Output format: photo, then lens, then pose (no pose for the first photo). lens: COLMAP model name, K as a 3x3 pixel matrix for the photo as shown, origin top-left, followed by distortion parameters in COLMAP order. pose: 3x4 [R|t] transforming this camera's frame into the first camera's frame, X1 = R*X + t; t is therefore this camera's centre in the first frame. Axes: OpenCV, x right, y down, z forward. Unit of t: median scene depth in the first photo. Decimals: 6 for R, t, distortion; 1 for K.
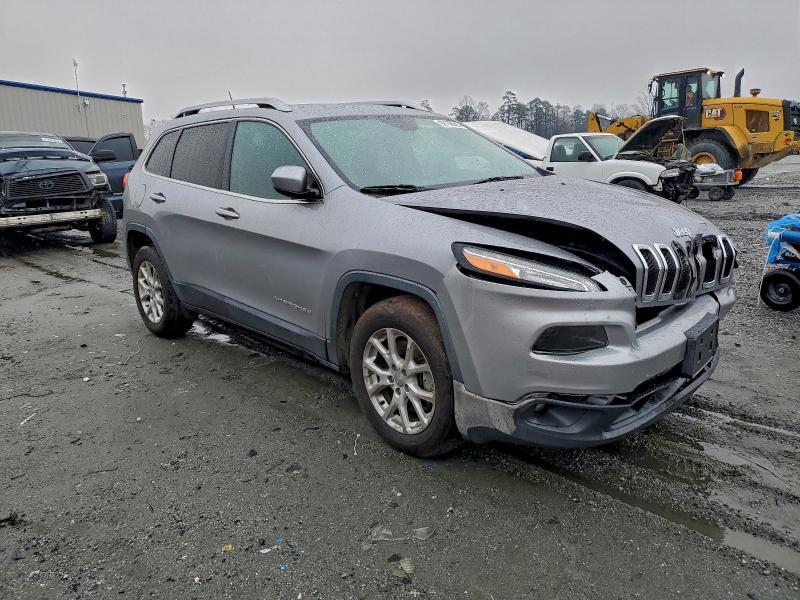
lens RADIAL K [[646.7, 0, 400.0], [0, 646.7, 300.0], [0, 0, 1]] dist [0.008615, 0.004366]
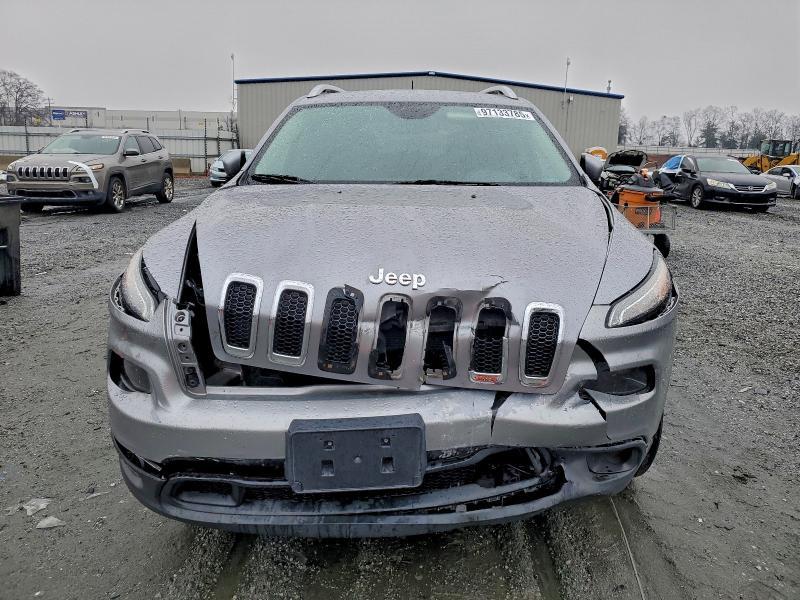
lens RADIAL K [[646.7, 0, 400.0], [0, 646.7, 300.0], [0, 0, 1]] dist [0.008615, 0.004366]
pose [[0.706234, 0.208352, -0.676626, 0.468510], [-0.206433, 0.974788, 0.084698, -0.073690], [0.677214, 0.079861, 0.731439, 0.290284]]
